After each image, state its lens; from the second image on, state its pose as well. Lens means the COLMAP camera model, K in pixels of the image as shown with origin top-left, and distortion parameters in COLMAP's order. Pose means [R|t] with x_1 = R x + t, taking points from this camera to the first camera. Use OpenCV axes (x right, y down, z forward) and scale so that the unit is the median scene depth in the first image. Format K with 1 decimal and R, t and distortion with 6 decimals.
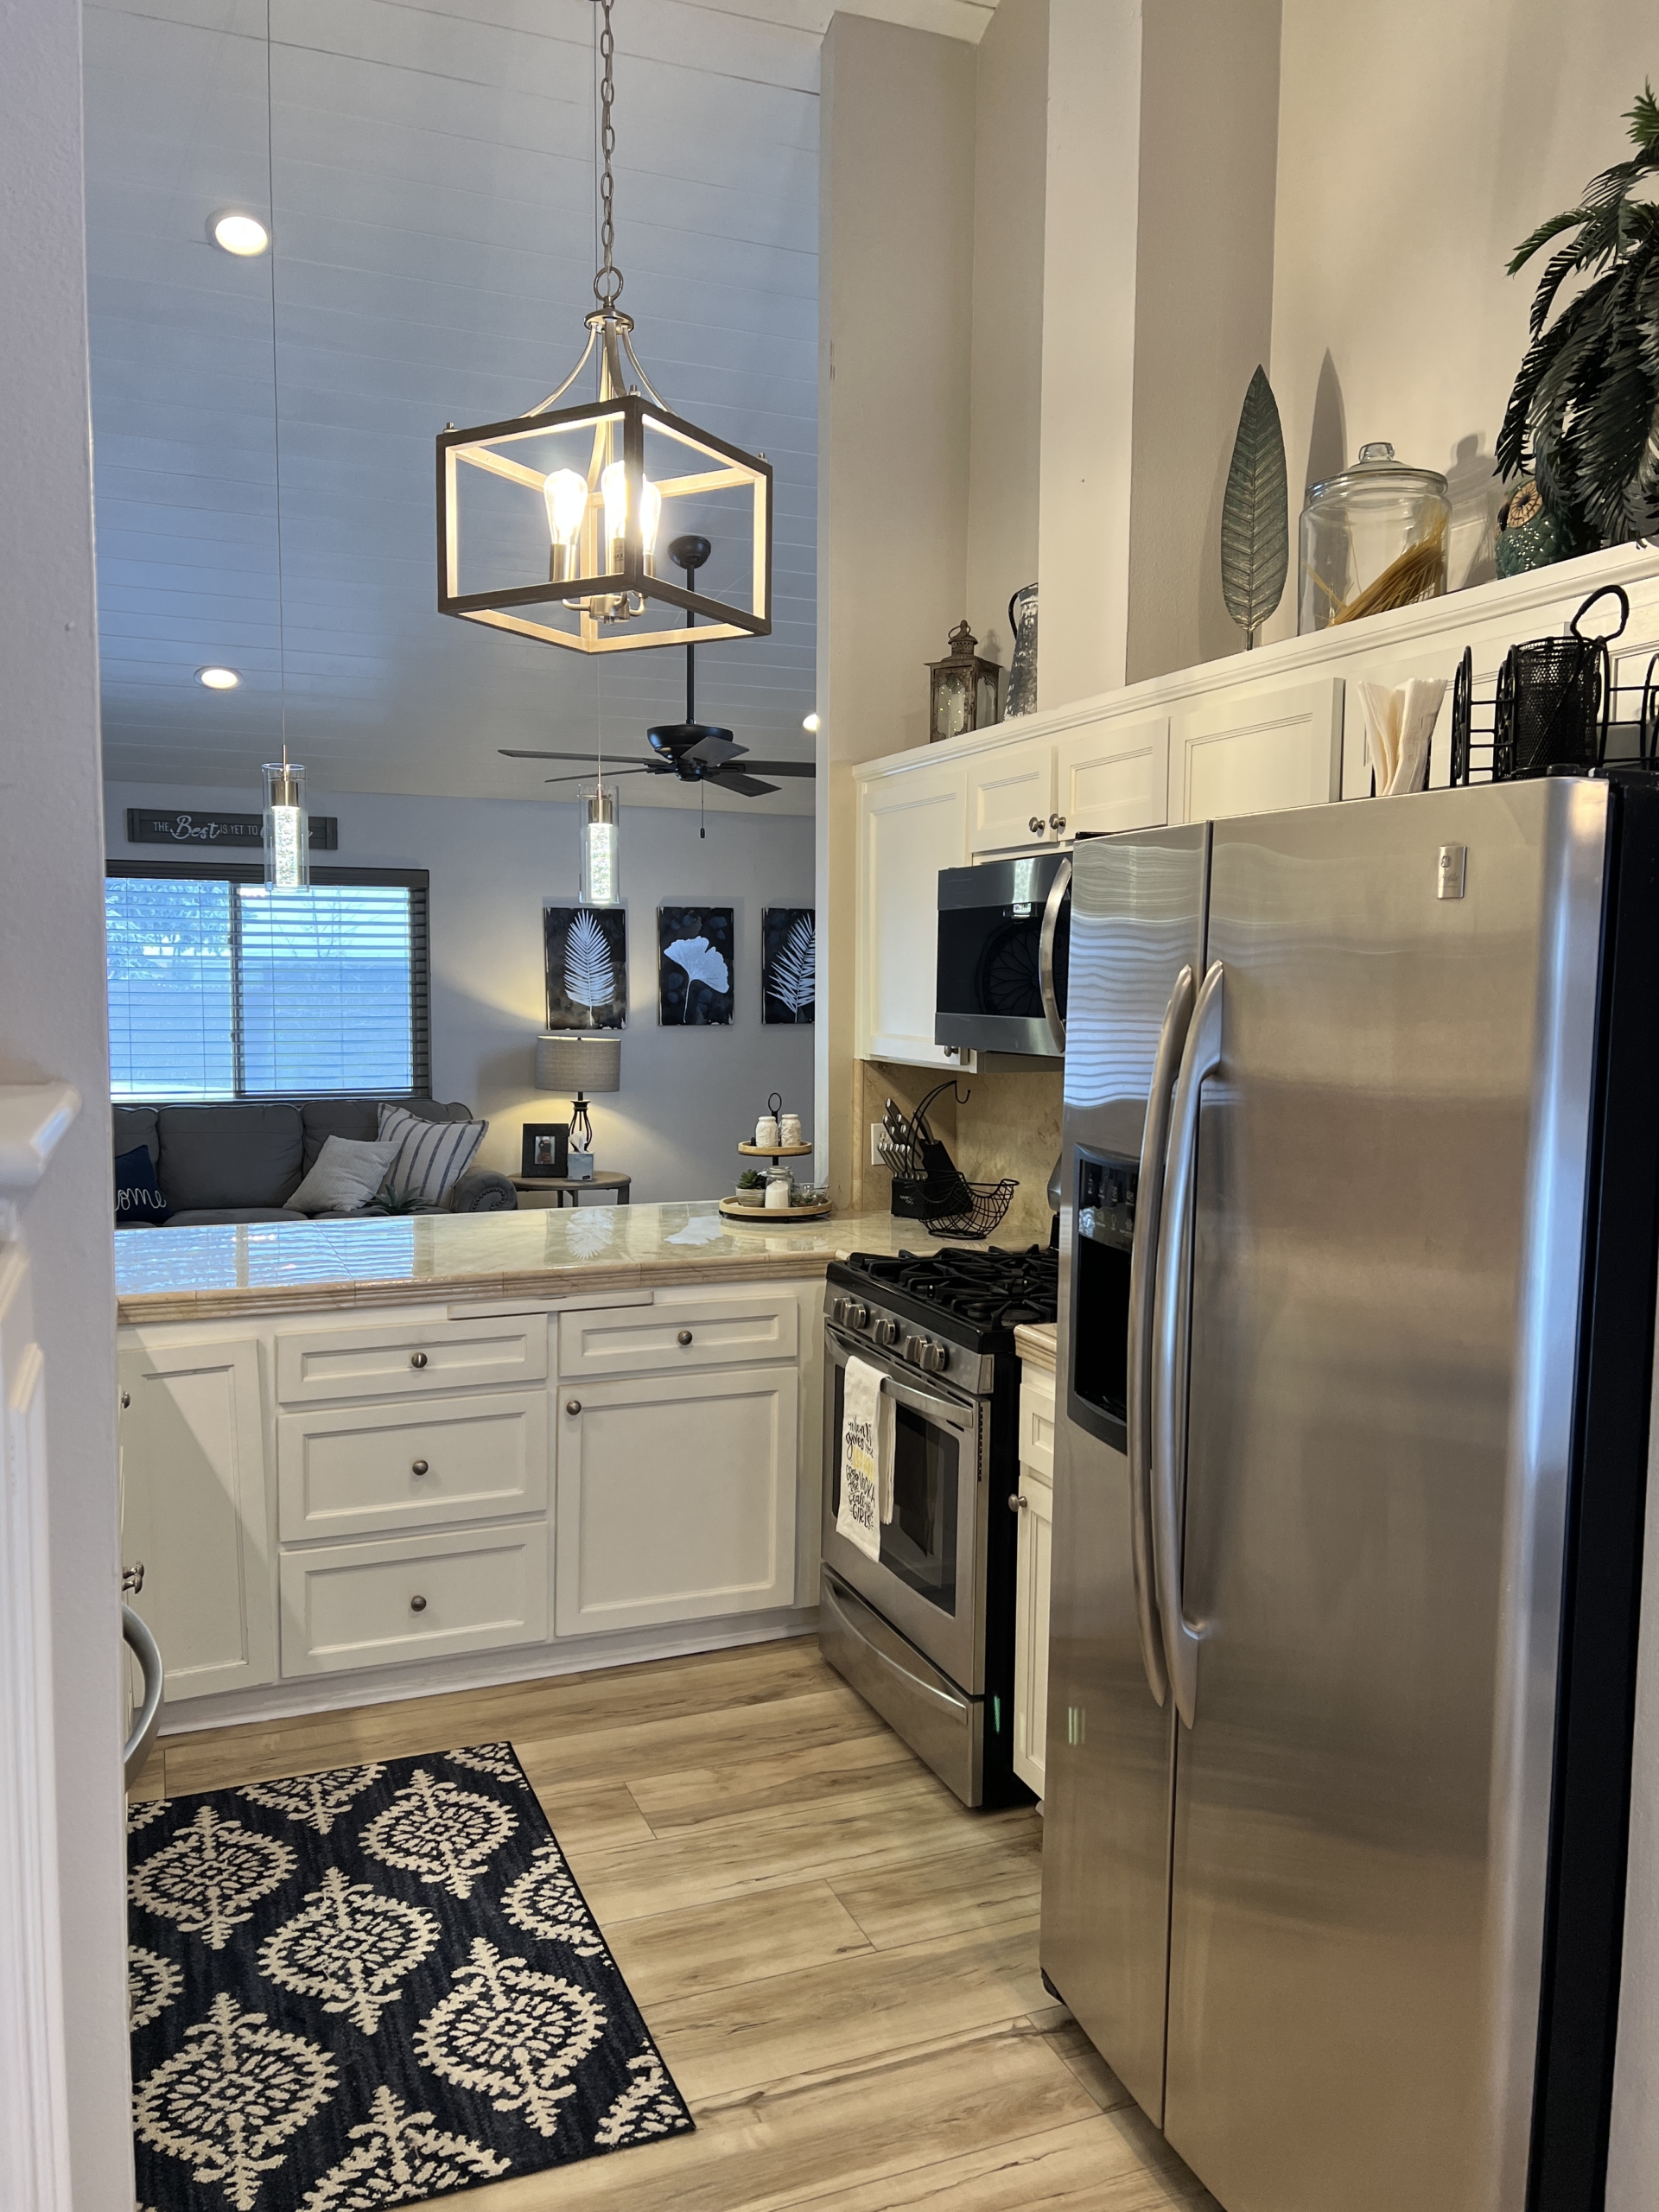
lens RADIAL K [[1640.2, 0, 819.3], [0, 1640.2, 1111.1], [0, 0, 1]] dist [0.046488, -0.045962]
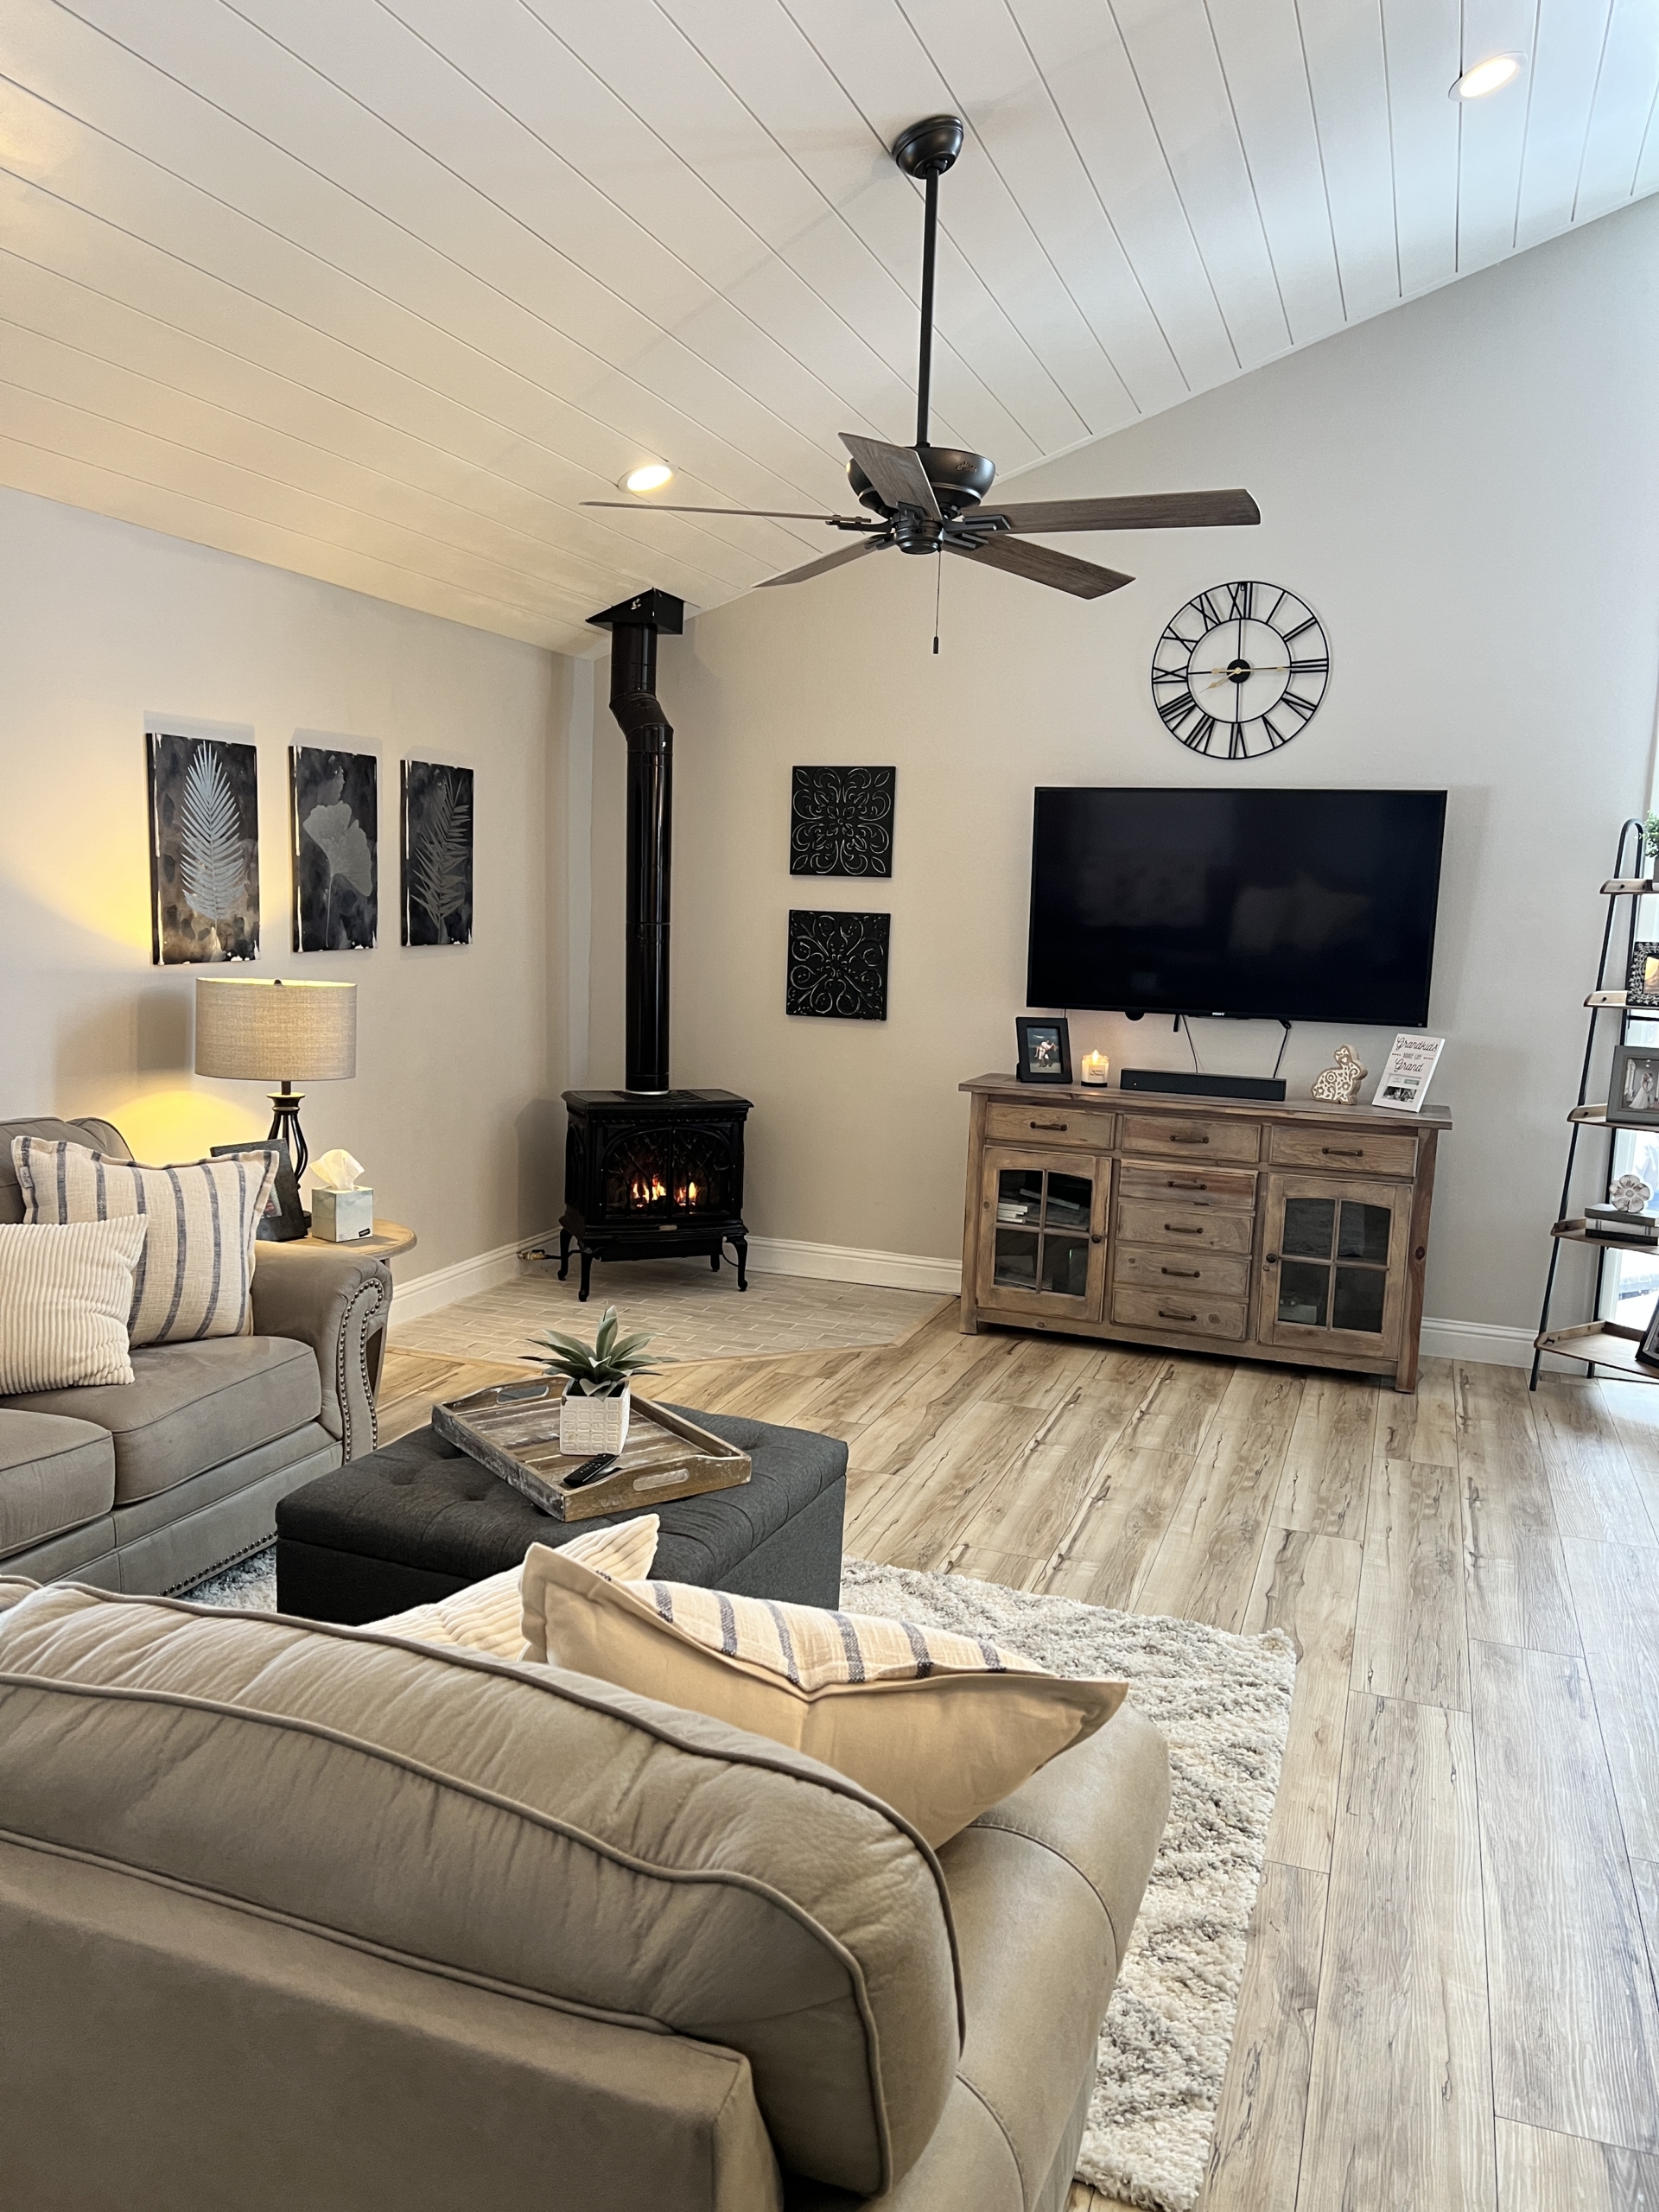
lens RADIAL K [[1640.2, 0, 838.8], [0, 1640.2, 1108.4], [0, 0, 1]] dist [0.046488, -0.045962]
pose [[0.665252, -0.088761, 0.741324, -1.098222], [0.039193, 0.995691, 0.084047, -0.103665], [-0.745590, -0.026858, 0.665864, 1.250259]]
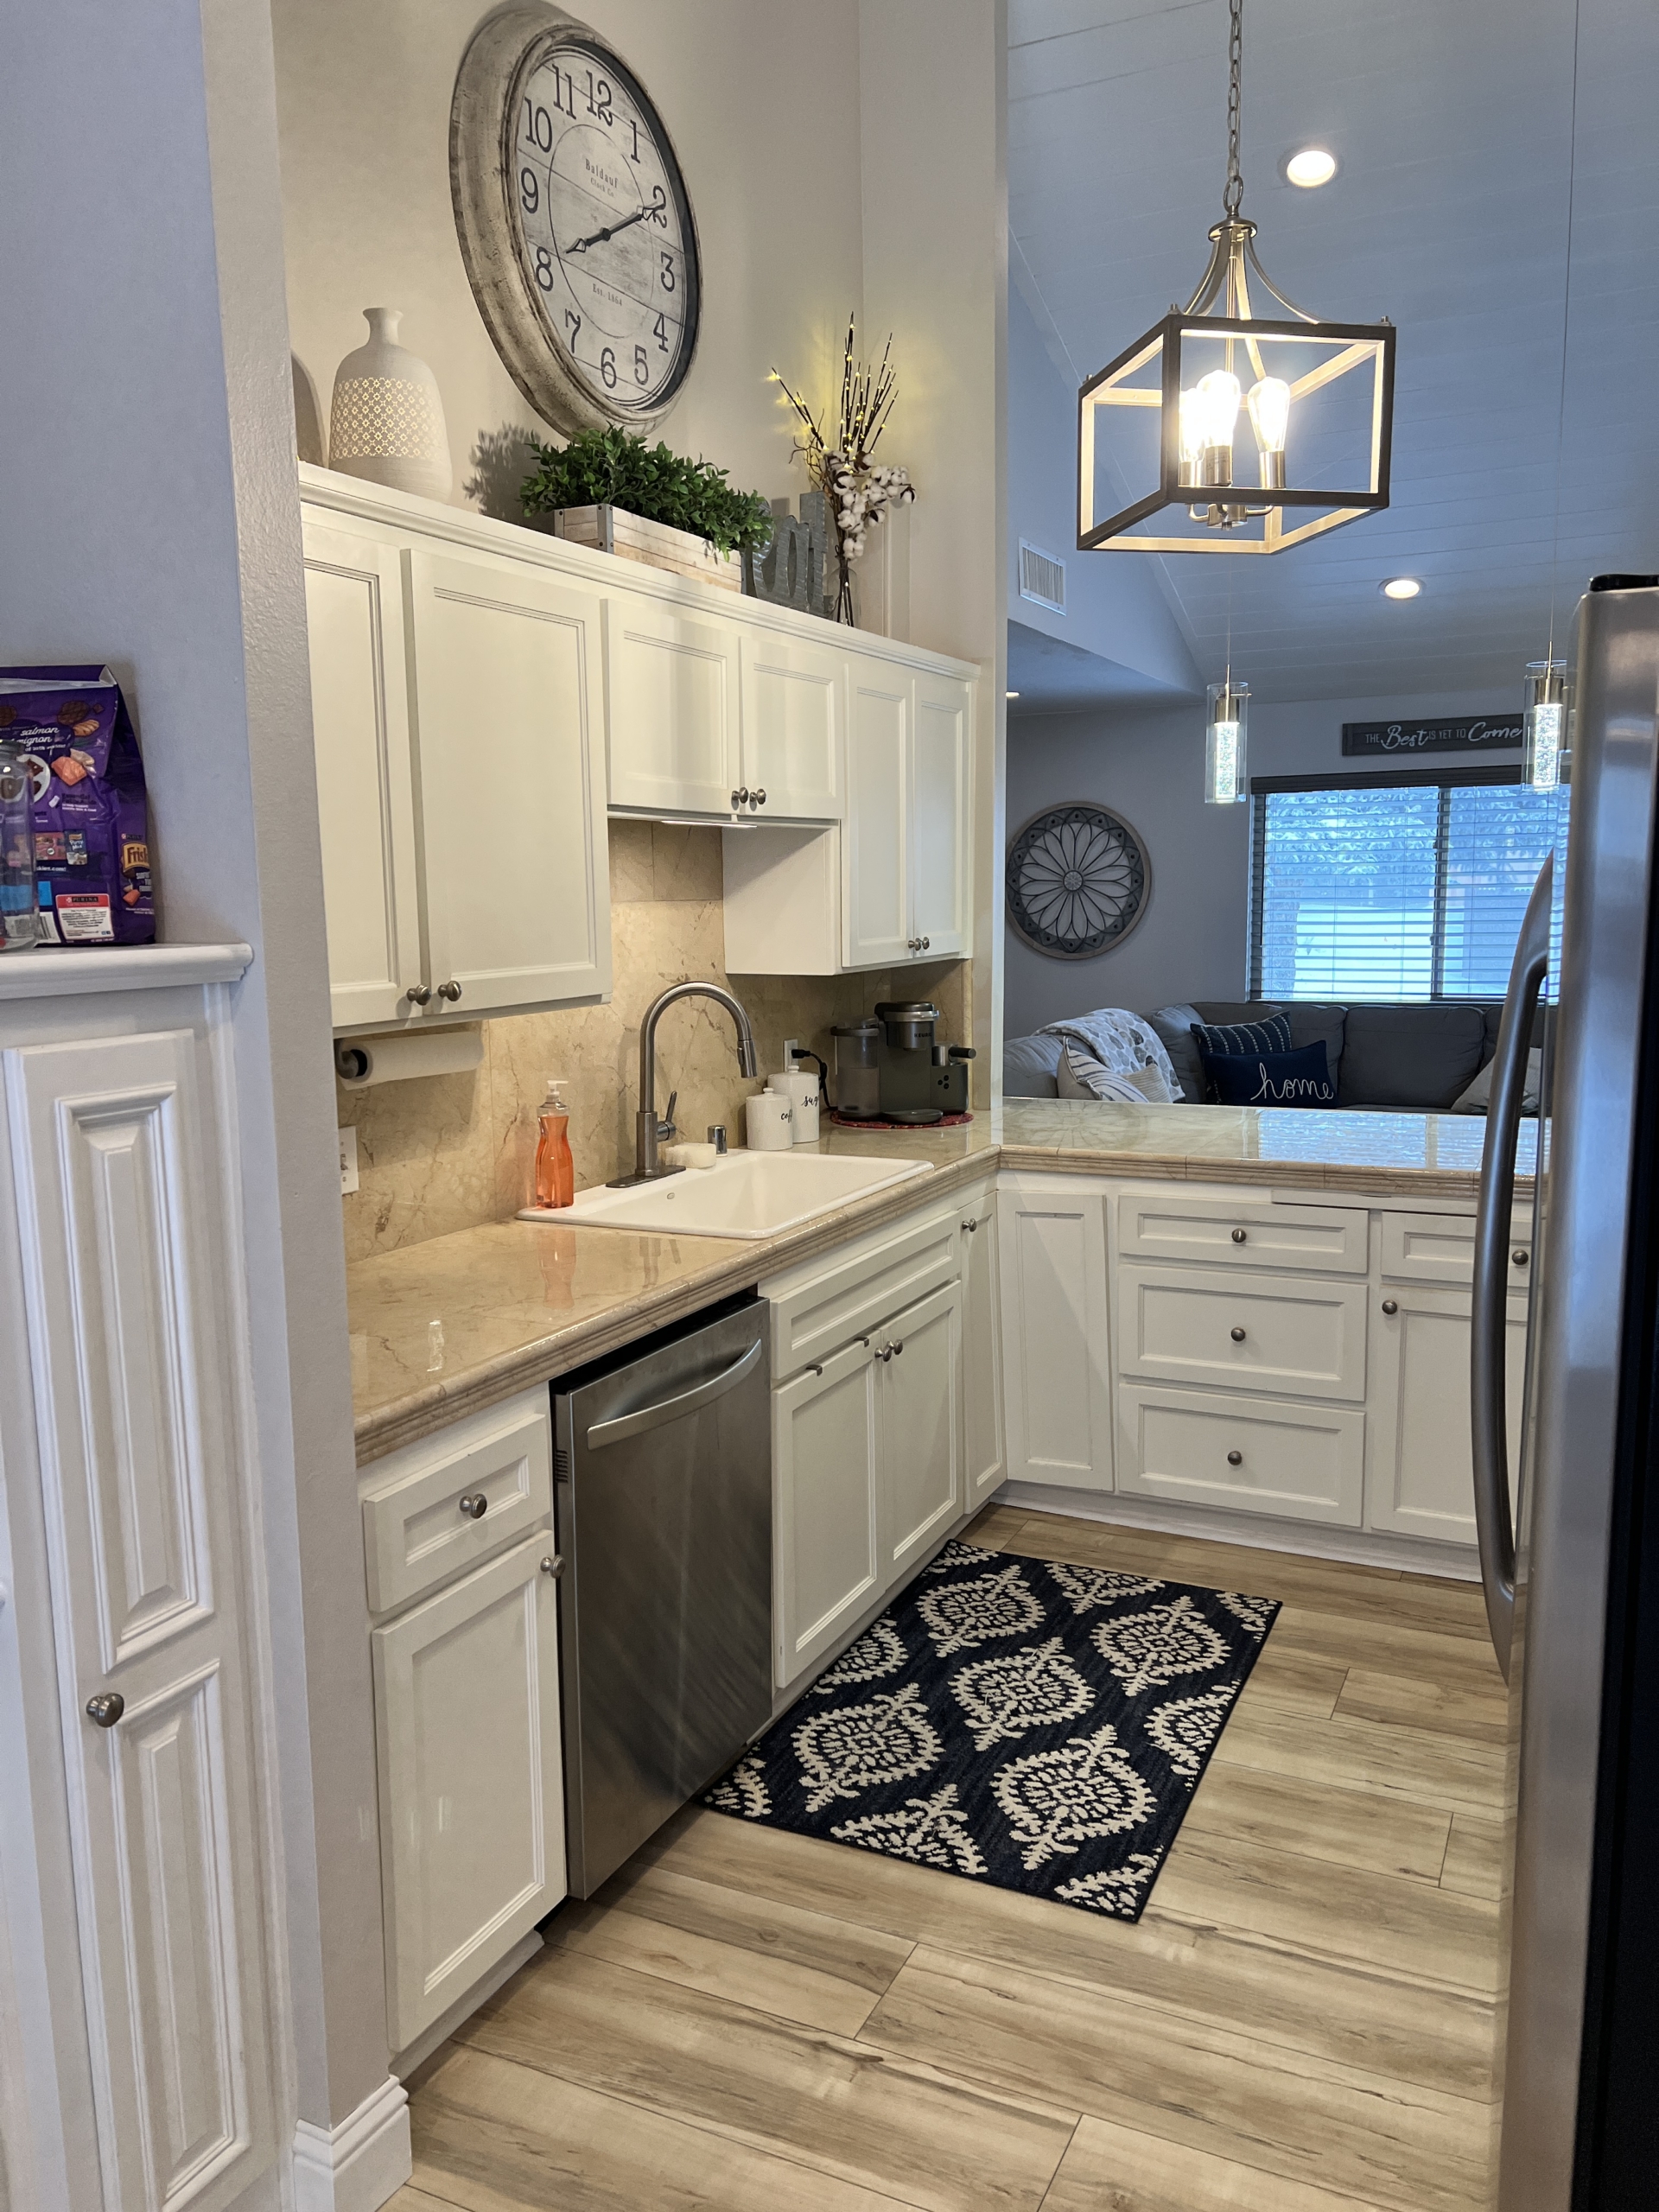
lens RADIAL K [[1640.2, 0, 830.6], [0, 1640.2, 1115.5], [0, 0, 1]] dist [0.046488, -0.045962]
pose [[0.672487, 0.081077, -0.735655, 0.384647], [-0.038355, 0.996464, 0.074759, 0.002779], [0.739115, -0.022058, 0.673218, 0.083256]]
